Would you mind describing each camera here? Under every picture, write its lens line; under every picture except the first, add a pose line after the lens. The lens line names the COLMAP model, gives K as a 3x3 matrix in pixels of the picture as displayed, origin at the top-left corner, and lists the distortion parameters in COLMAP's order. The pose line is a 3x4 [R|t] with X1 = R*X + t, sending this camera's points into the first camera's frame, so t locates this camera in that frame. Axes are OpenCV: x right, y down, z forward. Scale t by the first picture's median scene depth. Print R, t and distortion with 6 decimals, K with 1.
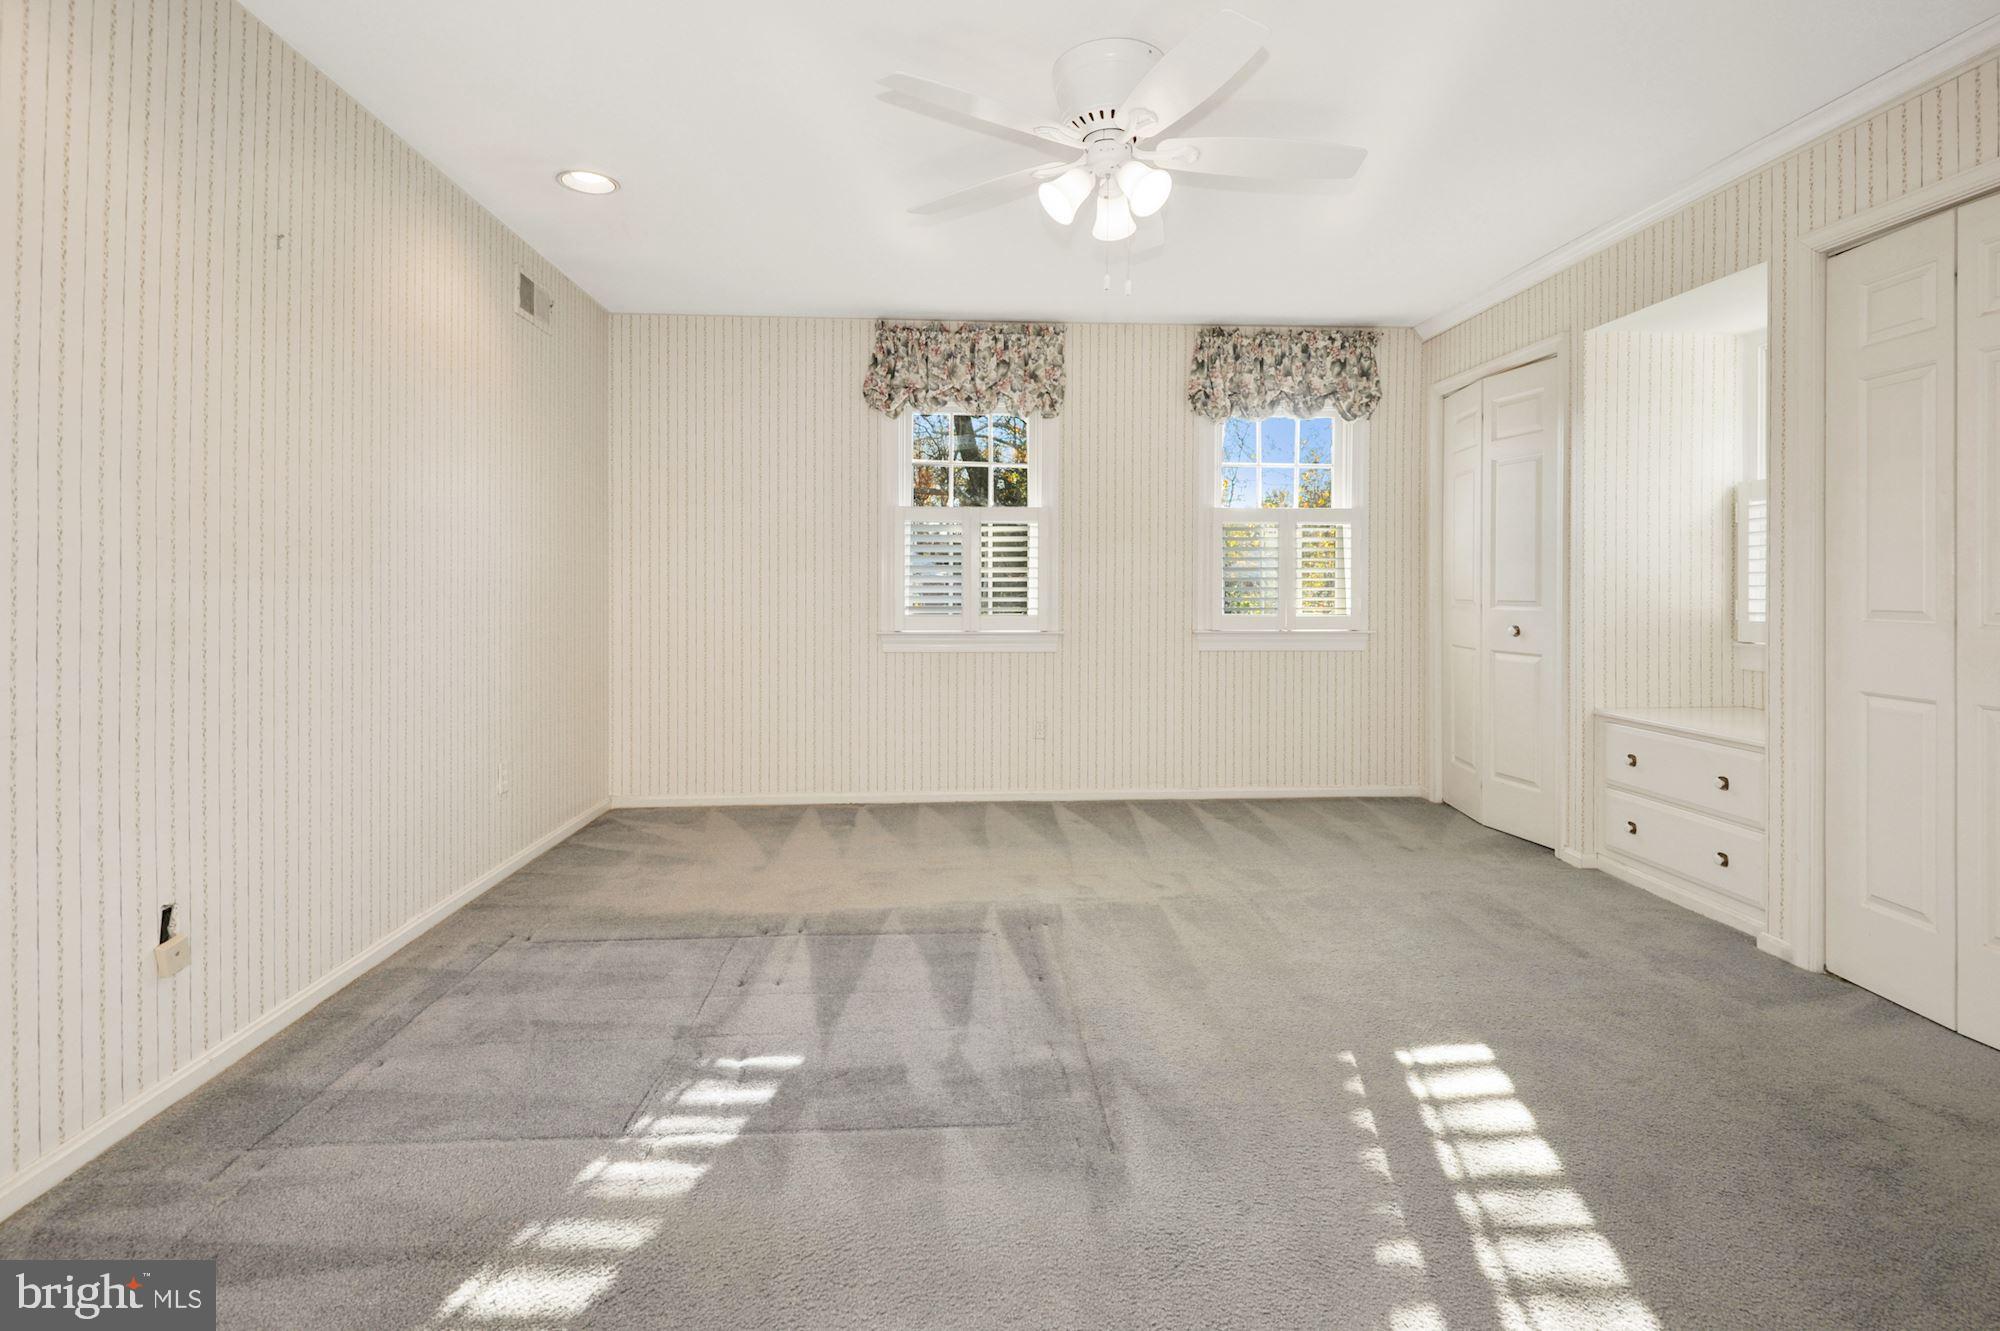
lens RADIAL K [[928.2, 0, 999.7], [0, 928.2, 681.7], [0, 0, 1]] dist [0.030244, -0.024874]
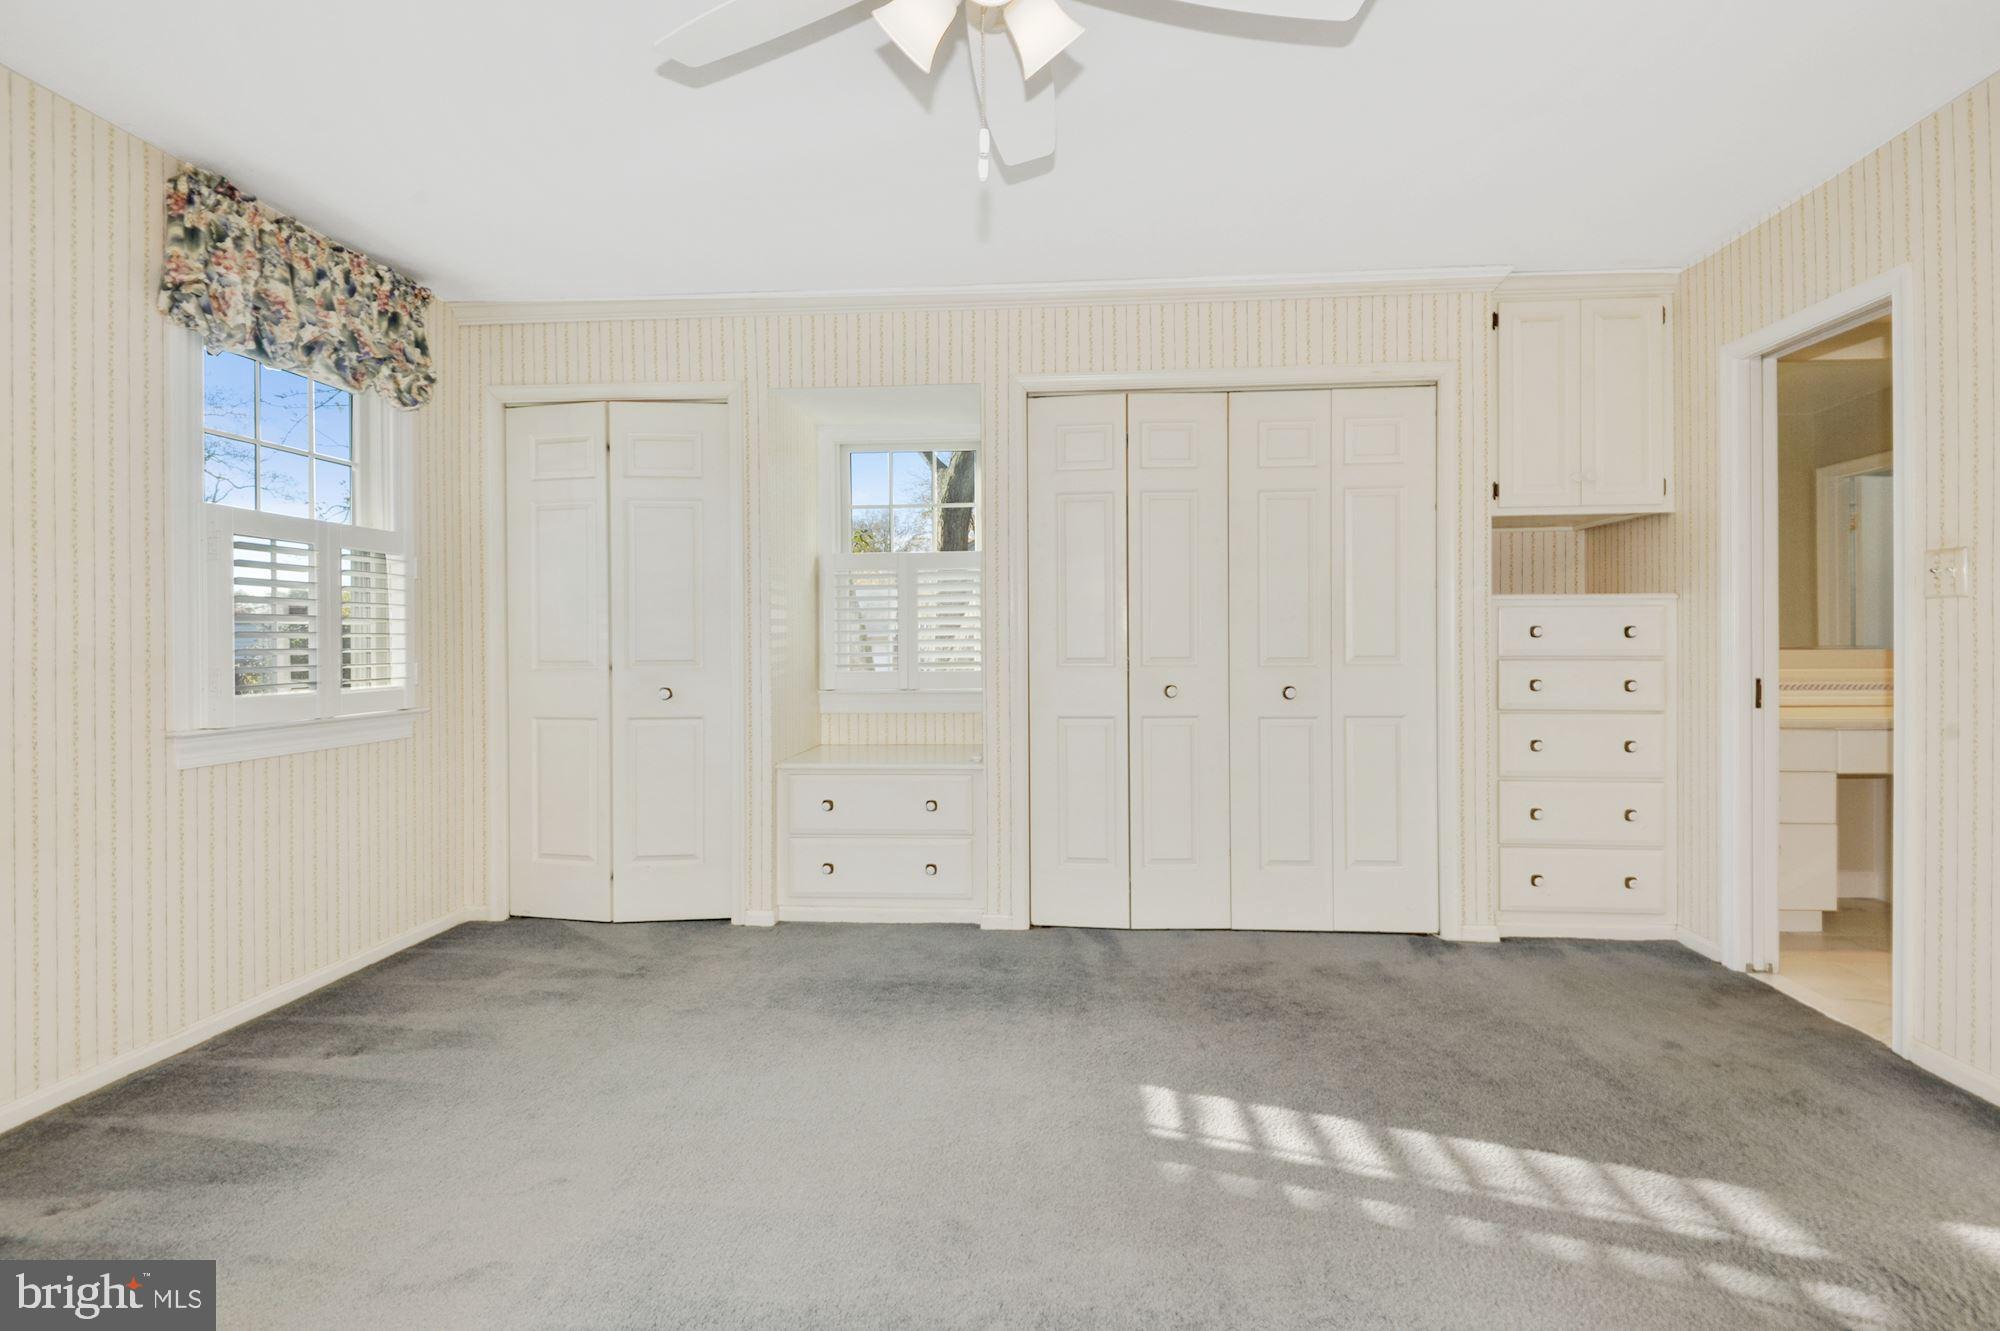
lens RADIAL K [[928.2, 0, 999.7], [0, 928.2, 681.7], [0, 0, 1]] dist [0.030244, -0.024874]
pose [[0.142921, -0.048943, 0.988523, -0.256944], [0.108382, 0.993544, 0.033522, -0.054200], [-0.983782, 0.102347, 0.147303, 0.495151]]
